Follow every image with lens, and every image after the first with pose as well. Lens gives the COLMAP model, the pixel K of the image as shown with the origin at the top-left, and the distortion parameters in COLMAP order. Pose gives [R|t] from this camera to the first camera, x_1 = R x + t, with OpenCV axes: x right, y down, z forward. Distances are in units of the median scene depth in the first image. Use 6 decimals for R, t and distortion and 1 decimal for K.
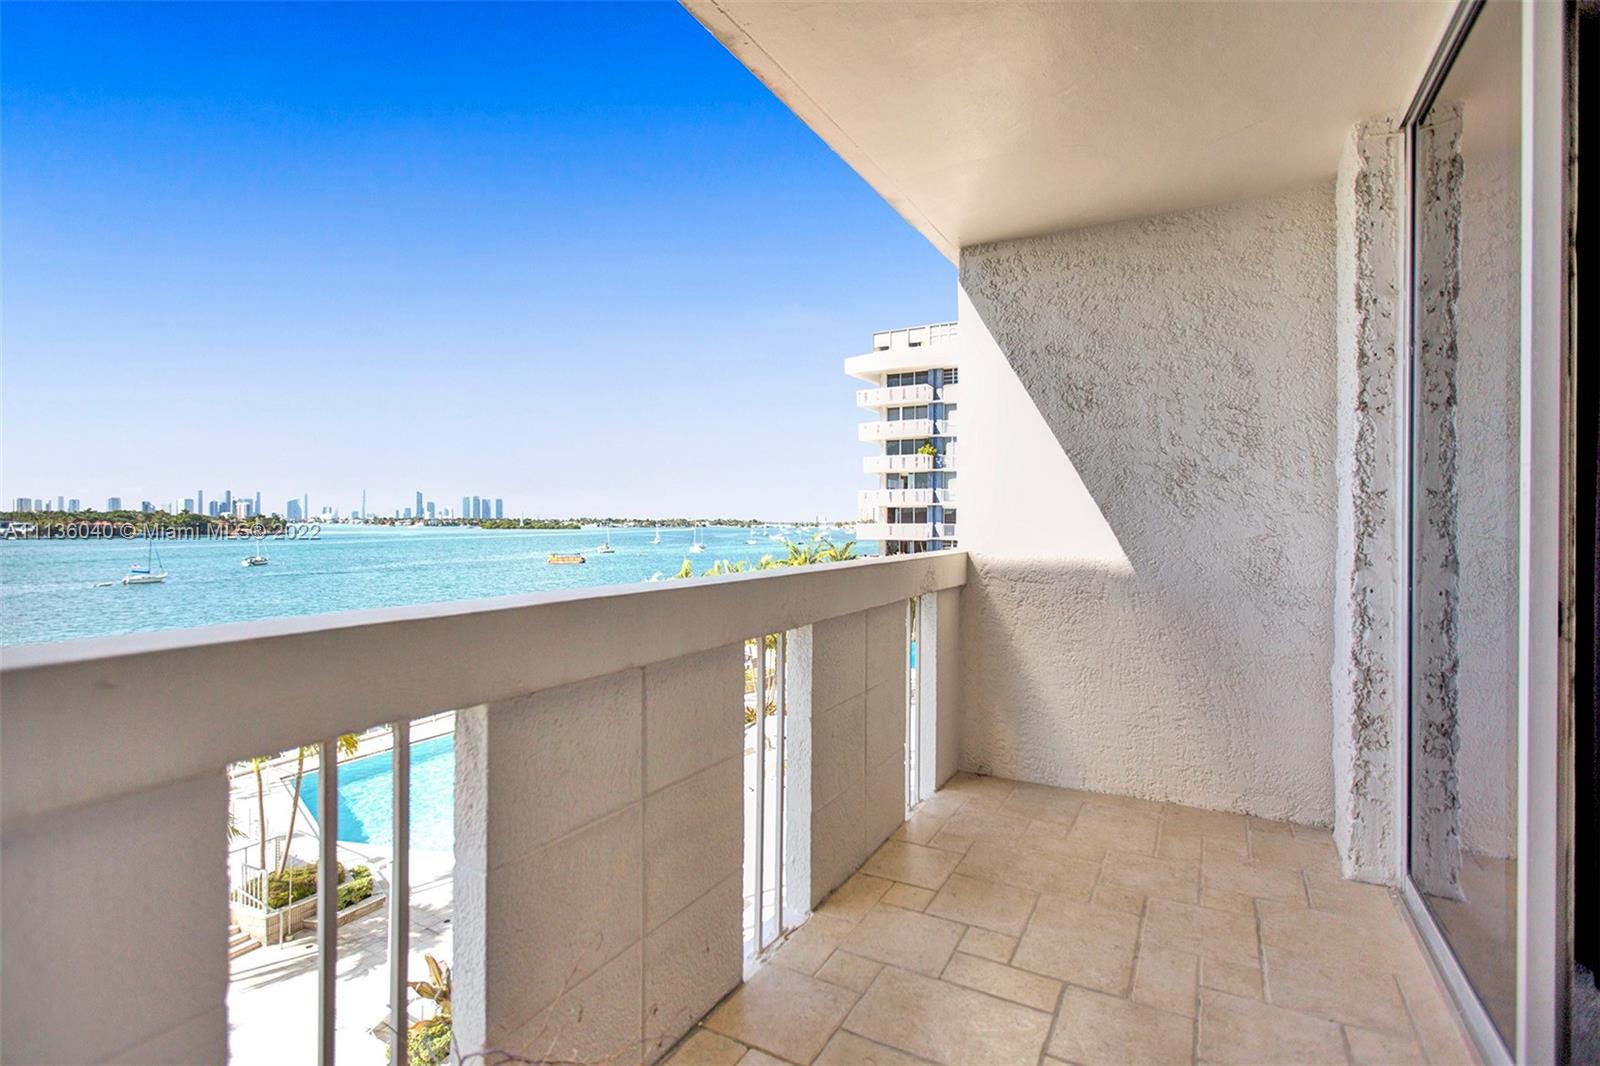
lens RADIAL K [[740.6, 0, 789.1], [0, 740.6, 531.7], [0, 0, 1]] dist [0.015064, 0.000921]
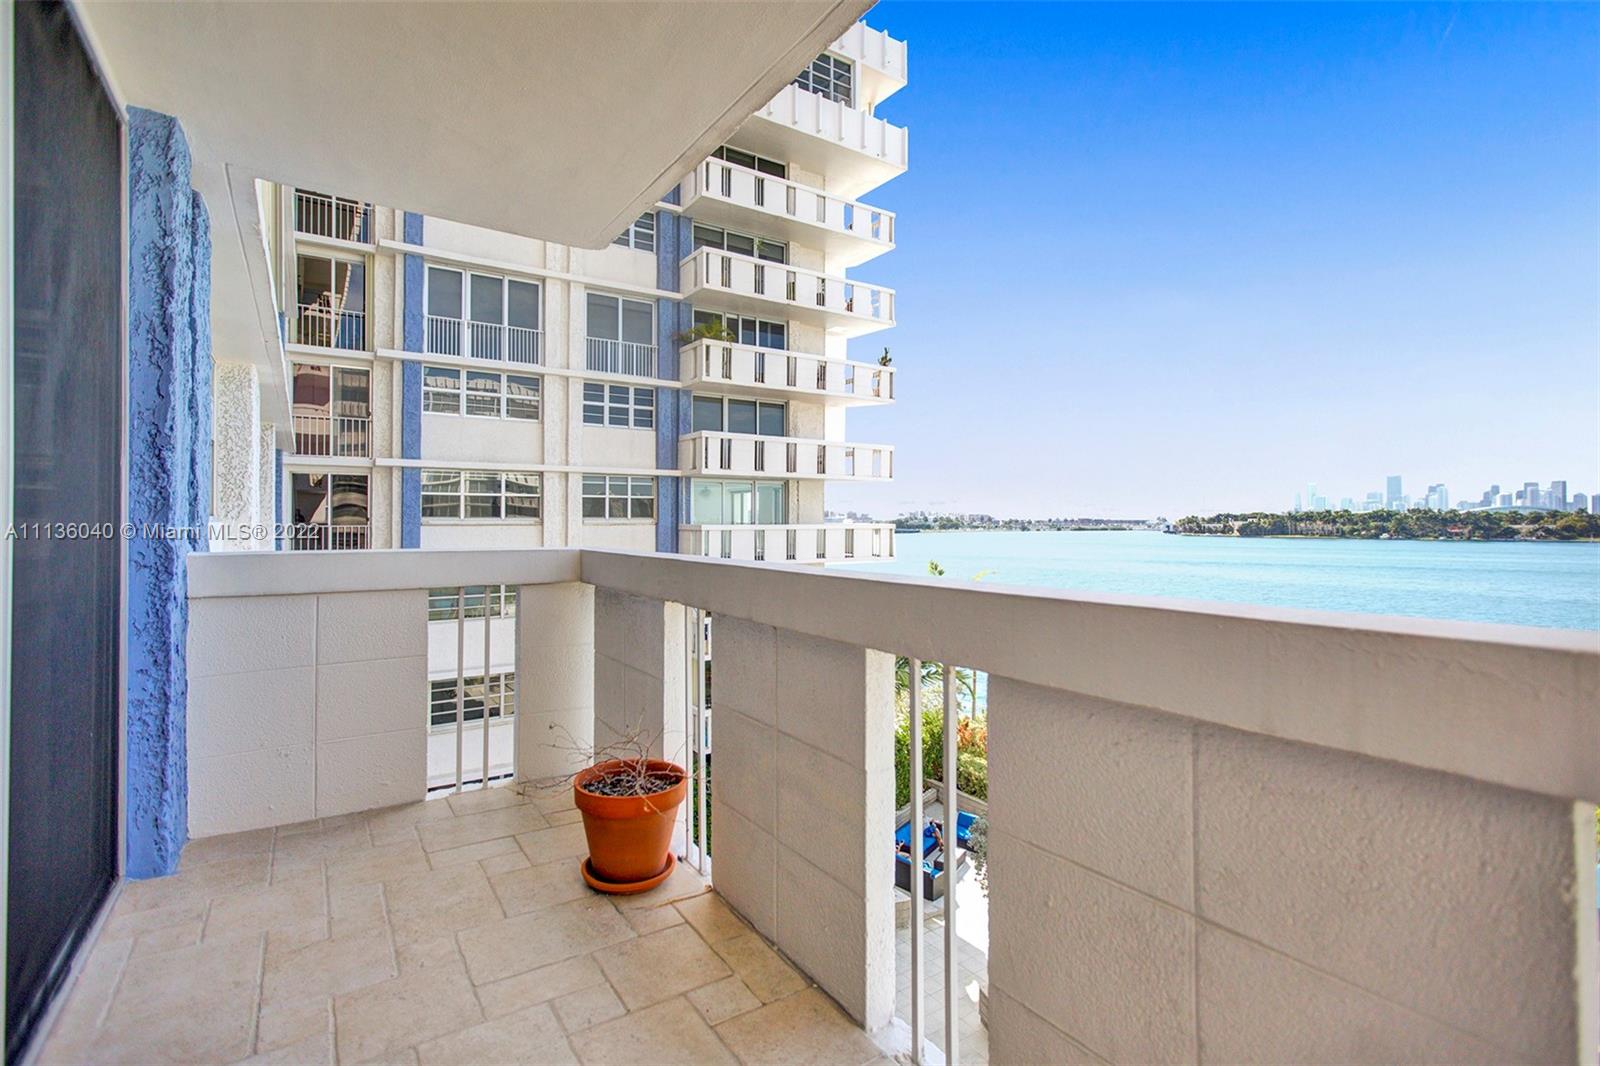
lens RADIAL K [[740.6, 0, 791.4], [0, 740.6, 526.7], [0, 0, 1]] dist [0.015064, 0.000921]
pose [[-0.447417, 0.002554, -0.894322, 0.861561], [-0.012777, 0.999876, 0.009248, -0.003492], [0.894234, 0.015564, -0.447329, 1.465185]]
